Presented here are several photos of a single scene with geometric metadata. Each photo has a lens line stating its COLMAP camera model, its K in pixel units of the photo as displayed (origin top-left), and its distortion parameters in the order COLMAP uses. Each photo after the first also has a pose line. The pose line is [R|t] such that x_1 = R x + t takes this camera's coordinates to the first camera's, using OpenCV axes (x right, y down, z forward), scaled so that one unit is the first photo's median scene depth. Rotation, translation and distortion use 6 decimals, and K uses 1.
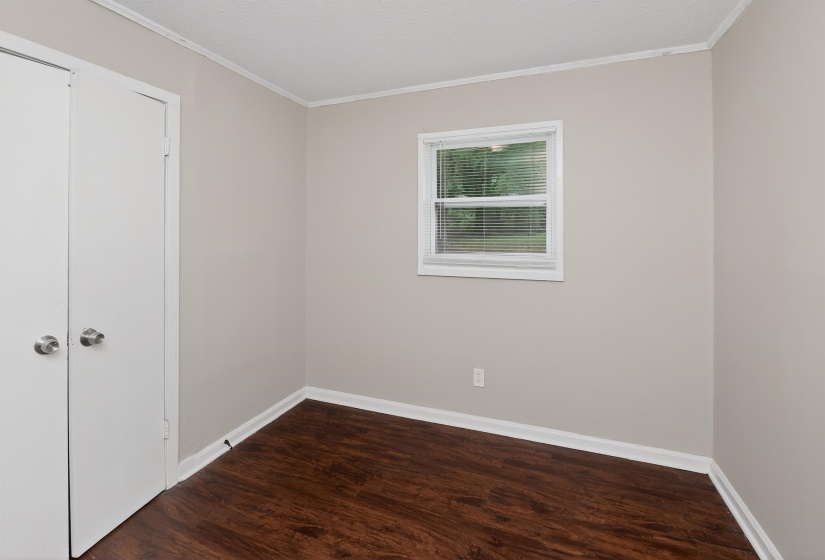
lens RADIAL K [[360.8, 0, 412.2], [0, 360.8, 276.8], [0, 0, 1]] dist [-0.000261, -0.008004]
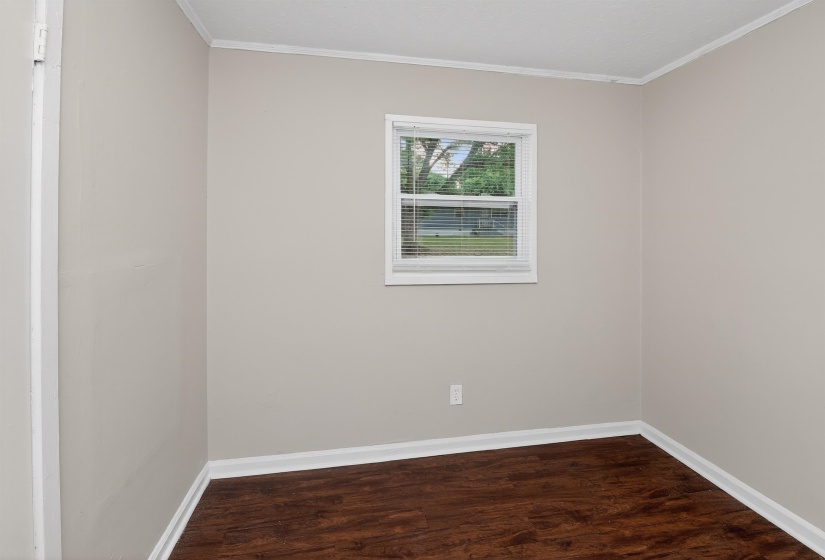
lens RADIAL K [[360.8, 0, 412.2], [0, 360.8, 276.8], [0, 0, 1]] dist [-0.000261, -0.008004]
pose [[0.857693, -0.048948, 0.511827, -0.404669], [0.057028, 0.998373, -0.000087, -0.024991], [-0.510990, 0.029263, 0.859089, 0.304112]]
